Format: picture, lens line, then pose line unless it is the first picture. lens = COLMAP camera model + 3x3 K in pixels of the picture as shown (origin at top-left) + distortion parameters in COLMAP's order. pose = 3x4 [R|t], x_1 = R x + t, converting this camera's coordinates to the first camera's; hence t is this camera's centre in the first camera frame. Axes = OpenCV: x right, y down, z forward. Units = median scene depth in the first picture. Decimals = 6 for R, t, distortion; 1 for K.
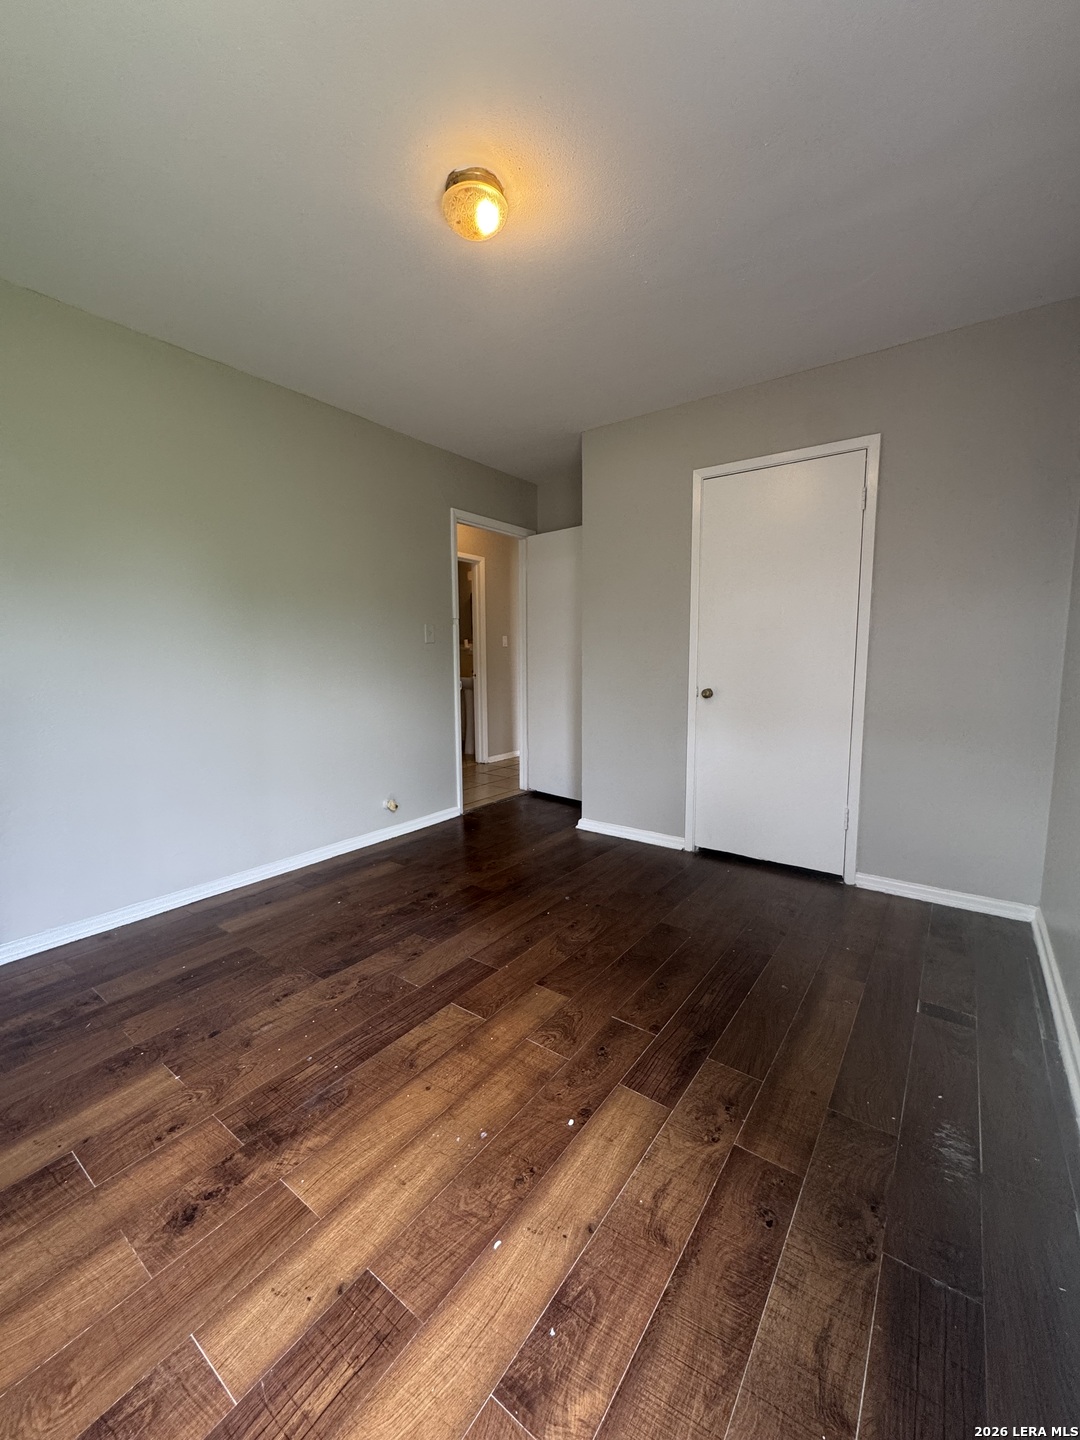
lens RADIAL K [[580.0, 0, 540.0], [0, 580.0, 720.0], [0, 0, 1]] dist [-0.003741, 0.000317]
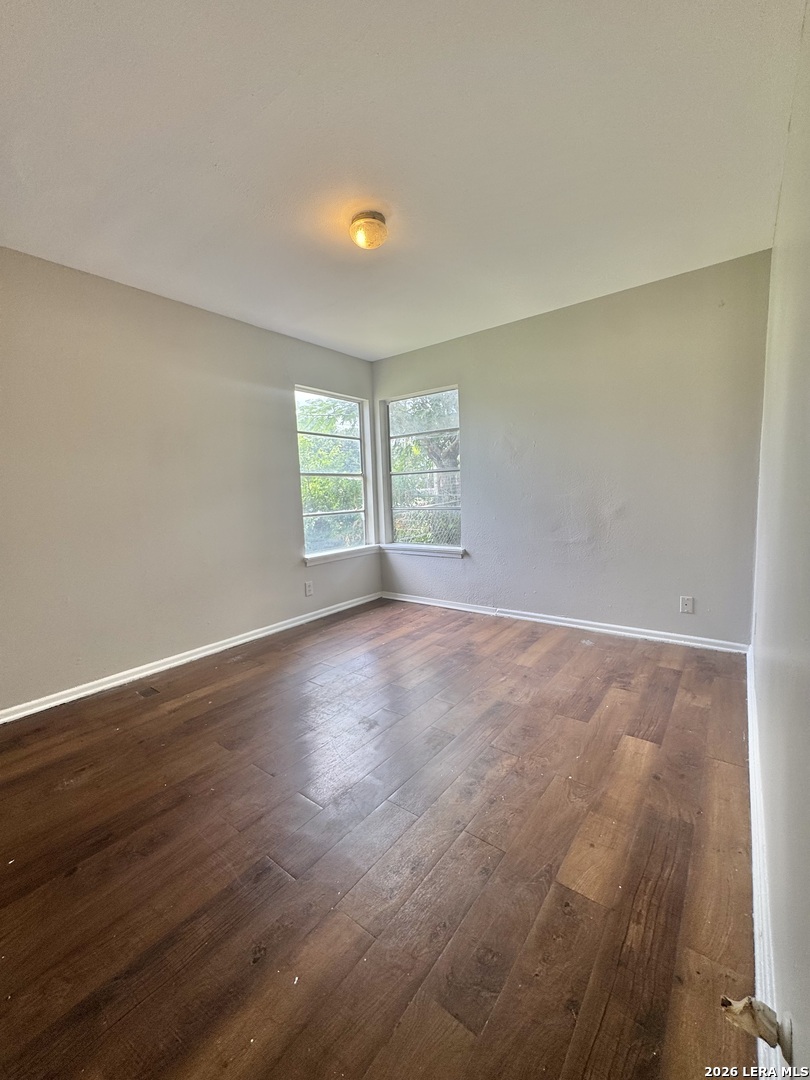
lens RADIAL K [[435.0, 0, 405.0], [0, 435.0, 540.0], [0, 0, 1]] dist [-0.003741, 0.000317]
pose [[-0.998920, 0.038380, 0.026204, -0.233706], [0.043310, 0.973274, 0.225524, -0.310226], [-0.016848, 0.226416, -0.973885, 2.684959]]
